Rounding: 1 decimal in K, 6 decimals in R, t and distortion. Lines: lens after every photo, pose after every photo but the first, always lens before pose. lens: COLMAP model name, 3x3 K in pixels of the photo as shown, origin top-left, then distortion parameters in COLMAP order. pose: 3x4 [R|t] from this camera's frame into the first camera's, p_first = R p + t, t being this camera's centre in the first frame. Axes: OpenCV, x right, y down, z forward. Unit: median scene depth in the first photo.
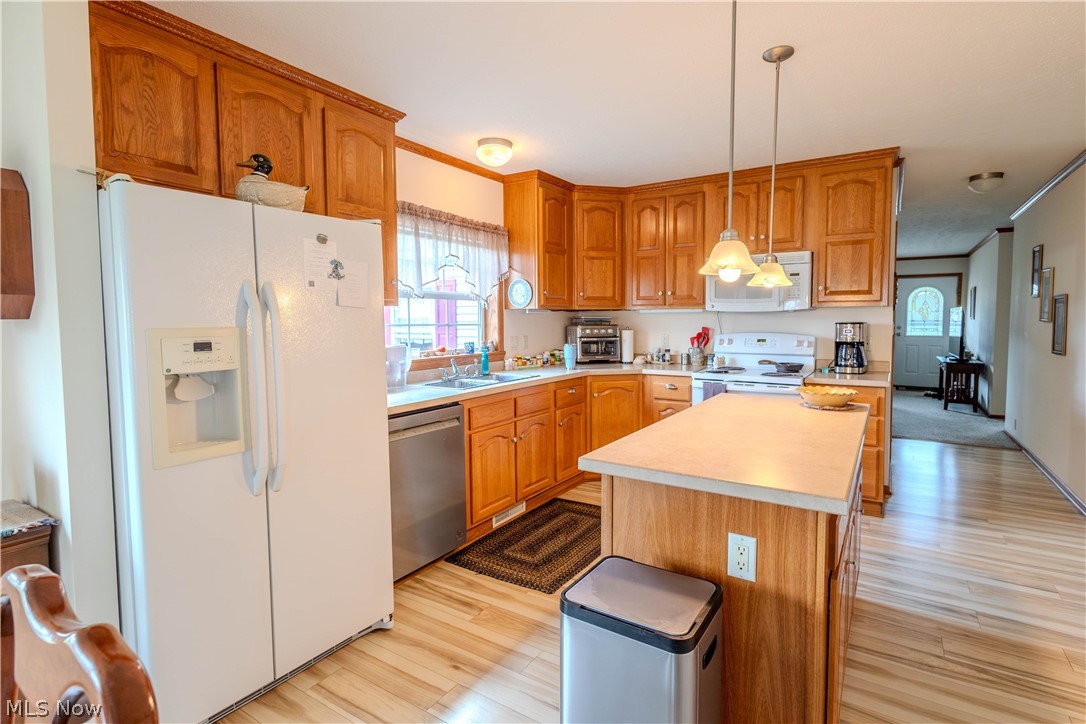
lens RADIAL K [[537.2, 0, 550.3], [0, 537.2, 354.6], [0, 0, 1]] dist [0.007805, 0.000107]
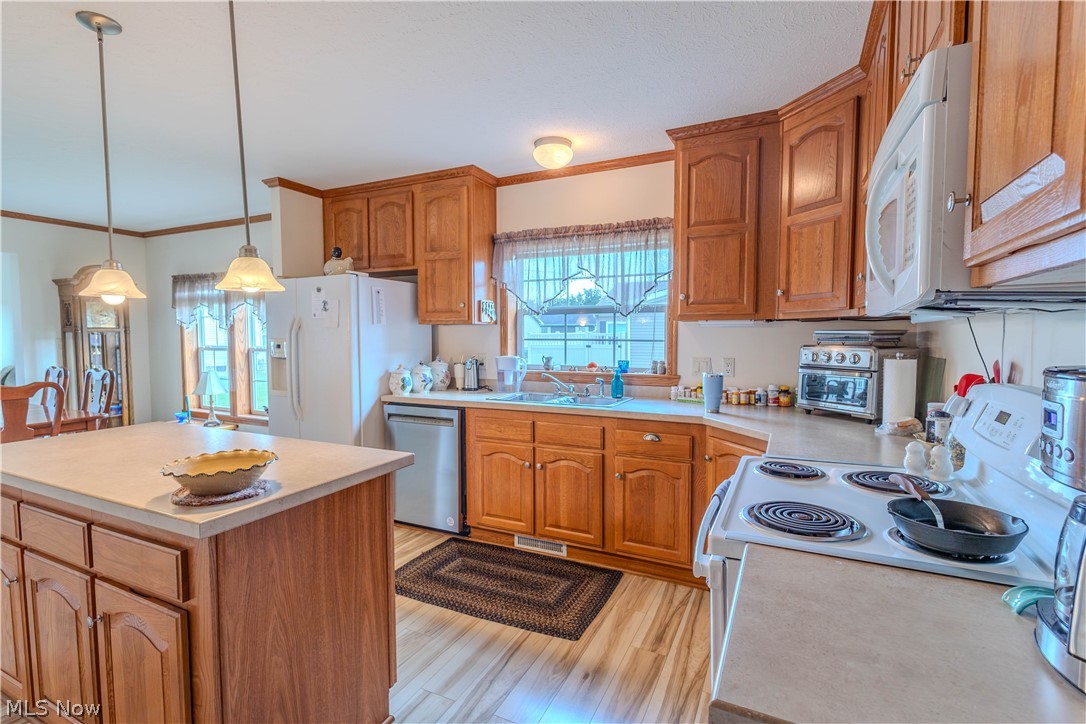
lens RADIAL K [[505.5, 0, 542.0], [0, 505.5, 362.5], [0, 0, 1]] dist [0.004040, -0.000274]
pose [[0.101438, 0.065851, -0.992660, 0.616291], [-0.064078, 0.996167, 0.059536, -0.055434], [0.992776, 0.057568, 0.105269, 0.719889]]
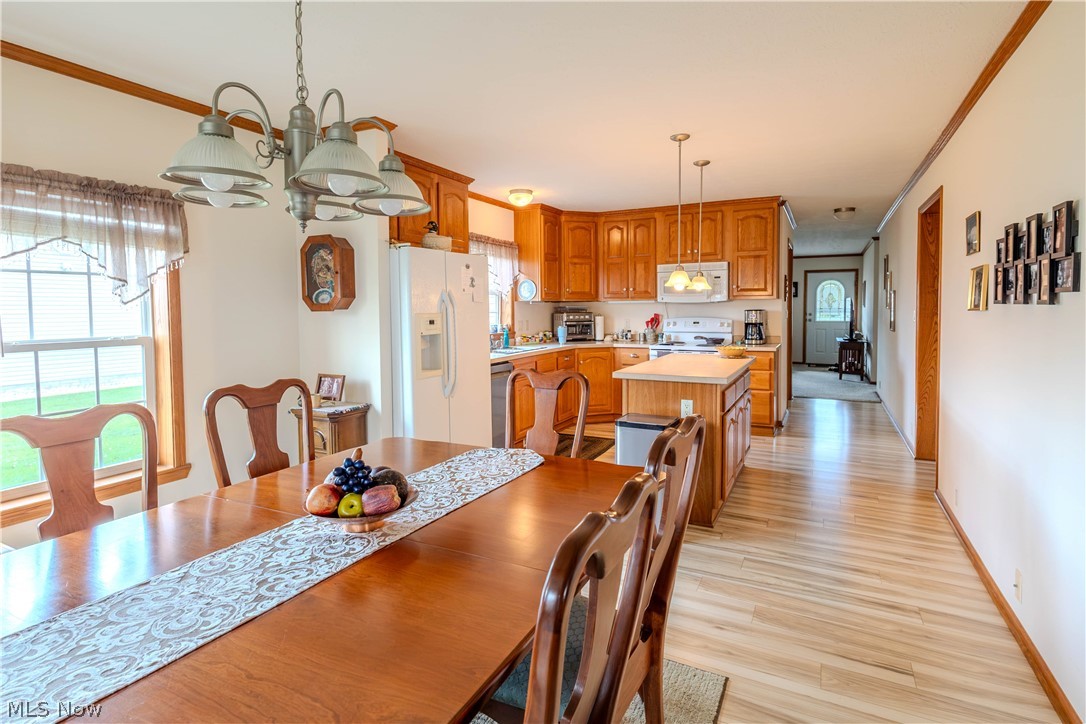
lens RADIAL K [[537.2, 0, 532.8], [0, 537.2, 337.6], [0, 0, 1]] dist [0.007805, 0.000107]
pose [[0.997089, -0.007421, 0.075881, -0.157171], [0.008272, 0.999906, -0.010912, 0.026617], [-0.075793, 0.011508, 0.997057, -0.413772]]
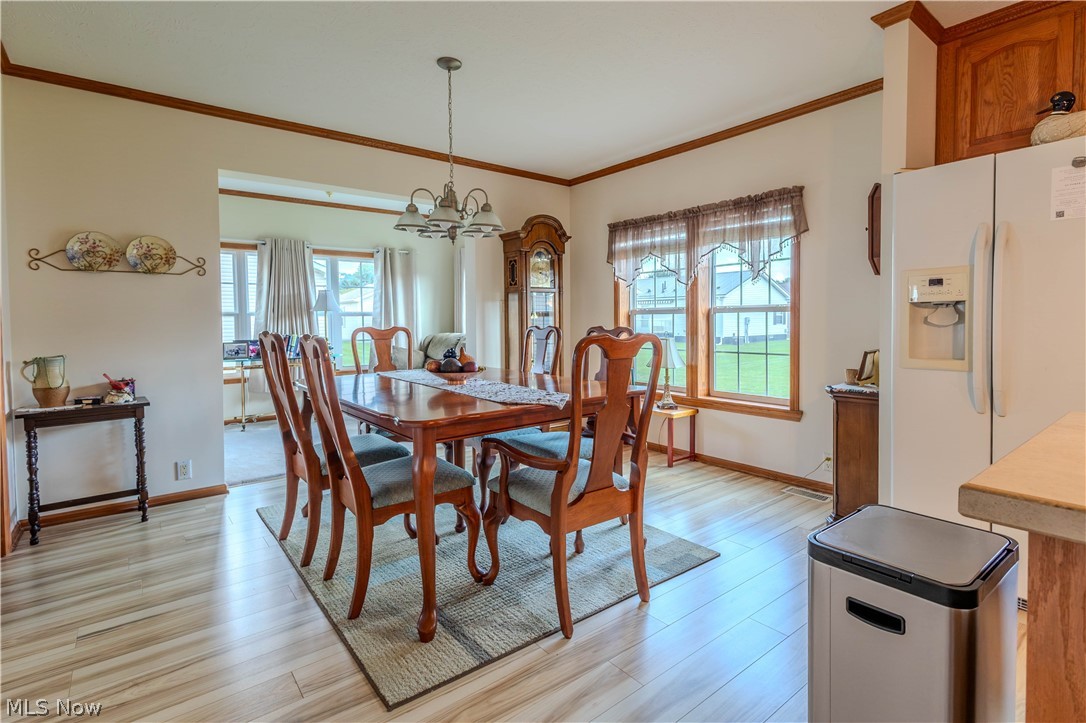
lens RADIAL K [[537.2, 0, 562.6], [0, 537.2, 341.5], [0, 0, 1]] dist [0.007805, 0.000107]
pose [[-0.337426, 0.047561, -0.940150, 0.344133], [-0.052314, 0.996232, 0.069174, 0.032726], [0.939897, 0.072524, -0.333666, 0.225494]]
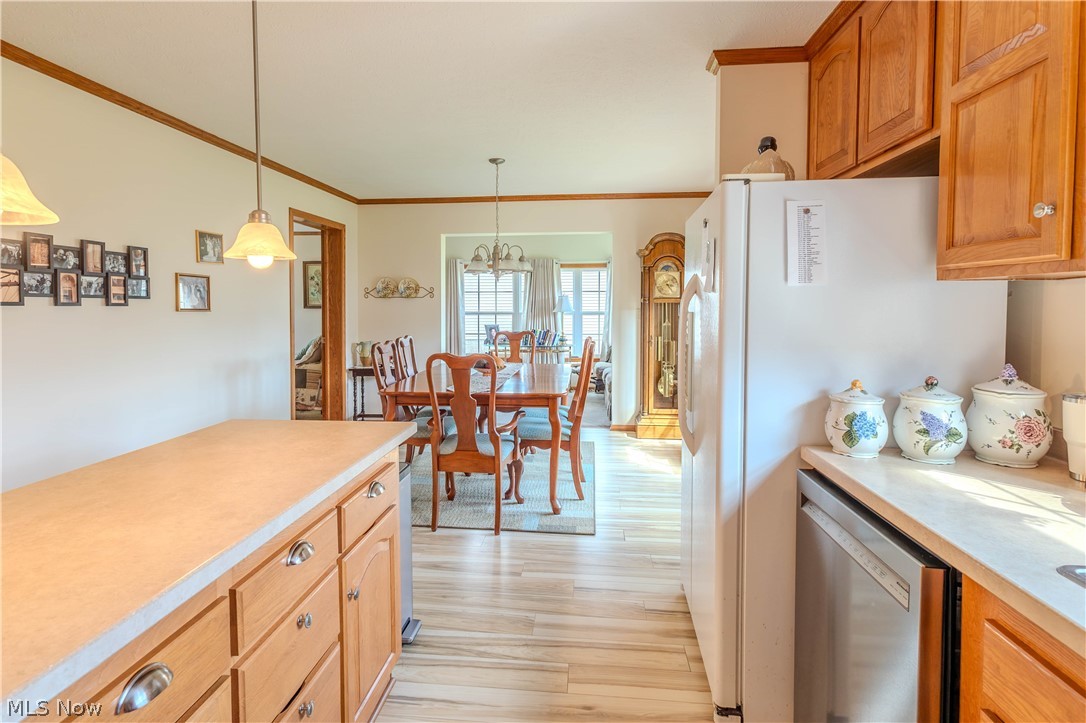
lens RADIAL K [[537.2, 0, 535.1], [0, 537.2, 326.5], [0, 0, 1]] dist [0.007805, 0.000107]
pose [[-0.901572, 0.027080, -0.431782, 0.119331], [-0.019917, 0.994383, 0.103952, -0.057529], [0.432171, 0.102319, -0.895968, 0.804948]]
